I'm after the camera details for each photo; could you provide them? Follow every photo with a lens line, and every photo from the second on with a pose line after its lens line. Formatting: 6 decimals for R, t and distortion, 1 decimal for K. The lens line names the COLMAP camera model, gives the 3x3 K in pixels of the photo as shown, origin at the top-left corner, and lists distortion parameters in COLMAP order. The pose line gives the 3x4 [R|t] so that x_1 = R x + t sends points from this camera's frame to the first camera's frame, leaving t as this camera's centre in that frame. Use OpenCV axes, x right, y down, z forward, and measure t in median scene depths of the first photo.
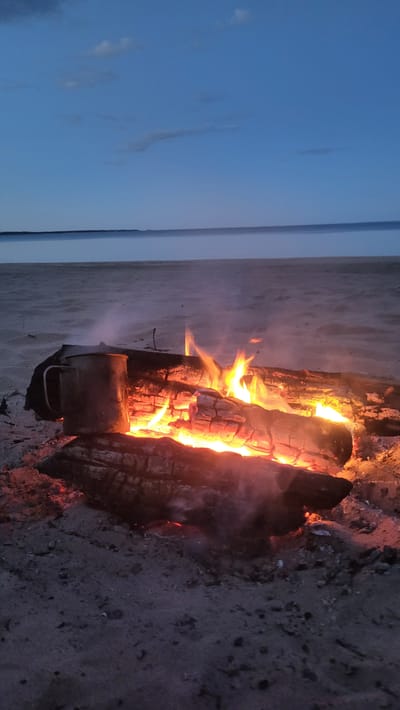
lens RADIAL K [[548.2, 0, 202.6], [0, 548.2, 362.0], [0, 0, 1]] dist [0.032441, -0.020518]
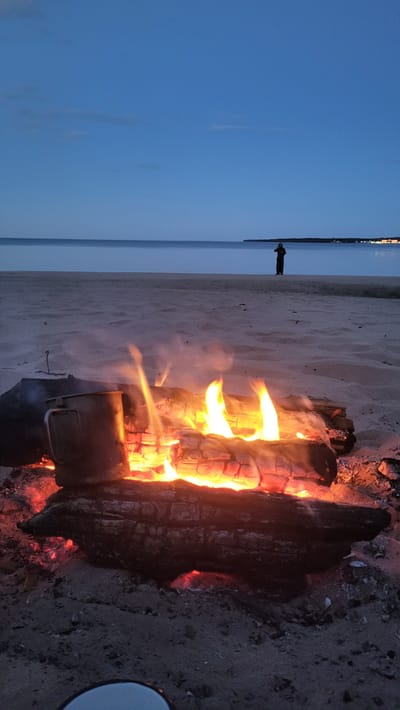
lens RADIAL K [[548.2, 0, 198.7], [0, 548.2, 352.2], [0, 0, 1]] dist [0.032441, -0.020518]
pose [[0.951625, -0.015930, 0.306847, -0.335214], [0.028510, 0.998925, -0.036558, -0.046292], [-0.305935, 0.043537, 0.951056, 0.096735]]
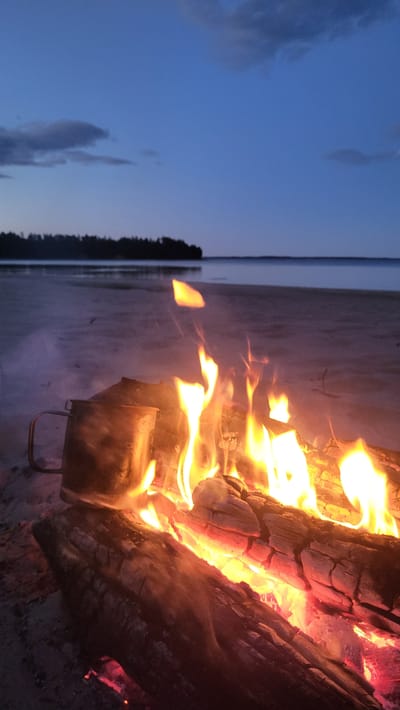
lens RADIAL K [[548.2, 0, 198.9], [0, 548.2, 358.8], [0, 0, 1]] dist [0.032441, -0.020518]
pose [[0.894730, 0.115491, -0.431415, 0.268464], [-0.137556, 0.990288, -0.020181, -0.083183], [0.424895, 0.077401, 0.901928, 0.382029]]
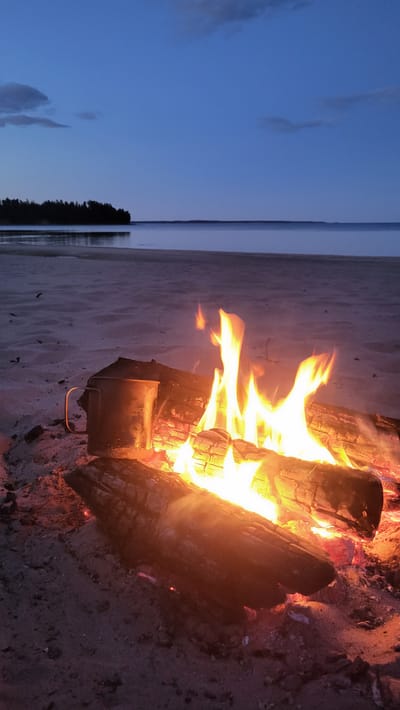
lens RADIAL K [[548.2, 0, 199.0], [0, 548.2, 355.5], [0, 0, 1]] dist [0.032441, -0.020518]
pose [[0.944231, 0.107695, -0.311176, 0.266796], [-0.106356, 0.994099, 0.021324, -0.099161], [0.311636, 0.012961, 0.950113, 0.095591]]
